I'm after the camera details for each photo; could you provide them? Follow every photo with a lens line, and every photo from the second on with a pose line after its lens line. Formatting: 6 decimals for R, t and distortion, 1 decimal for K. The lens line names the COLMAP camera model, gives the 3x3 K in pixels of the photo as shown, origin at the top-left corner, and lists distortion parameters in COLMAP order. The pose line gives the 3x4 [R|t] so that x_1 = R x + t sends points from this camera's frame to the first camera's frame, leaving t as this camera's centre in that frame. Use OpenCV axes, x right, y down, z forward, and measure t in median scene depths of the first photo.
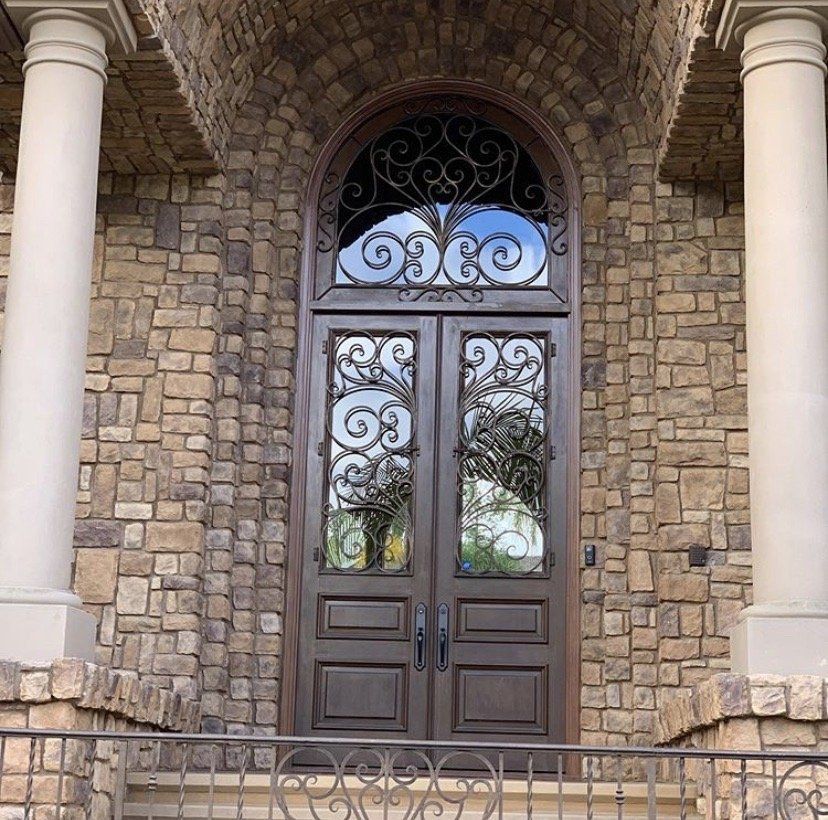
lens RADIAL K [[1826.6, 0, 414.0], [0, 1826.6, 410.0], [0, 0, 1]] dist [-0.000481, 0.177749]
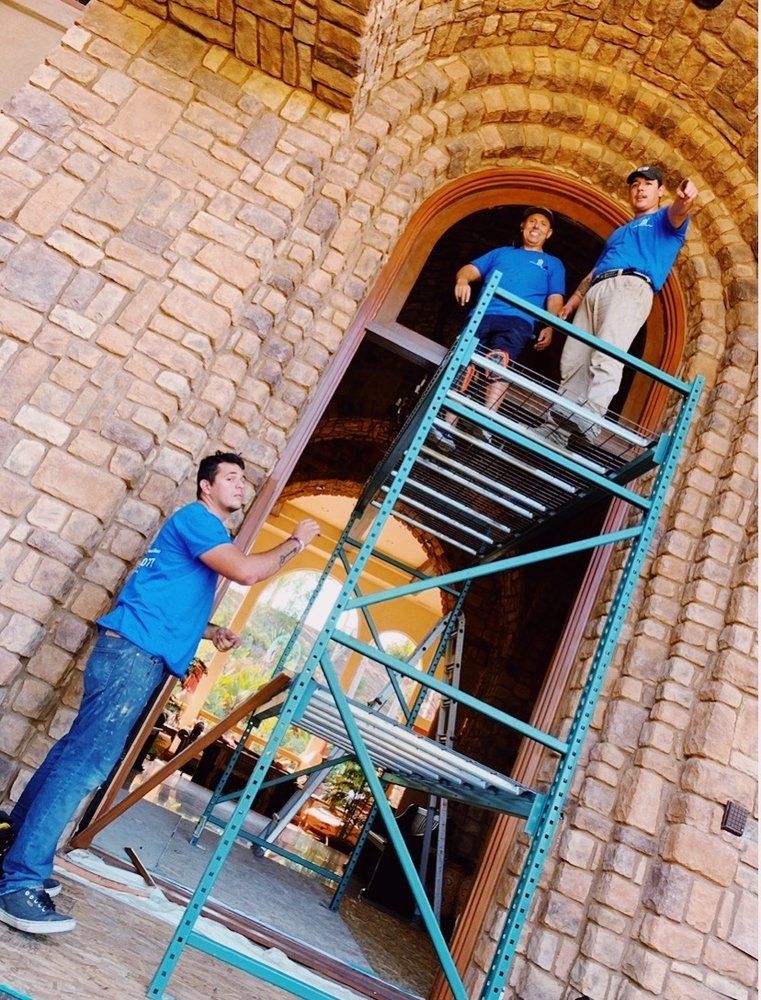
lens RADIAL K [[794.2, 0, 380.5], [0, 794.2, 500.0], [0, 0, 1]] dist [-0.001859, -0.005288]
pose [[0.896140, 0.434167, 0.091827, -0.053621], [-0.426628, 0.899834, -0.091036, 0.053120], [-0.122154, 0.042405, 0.991605, 0.680903]]
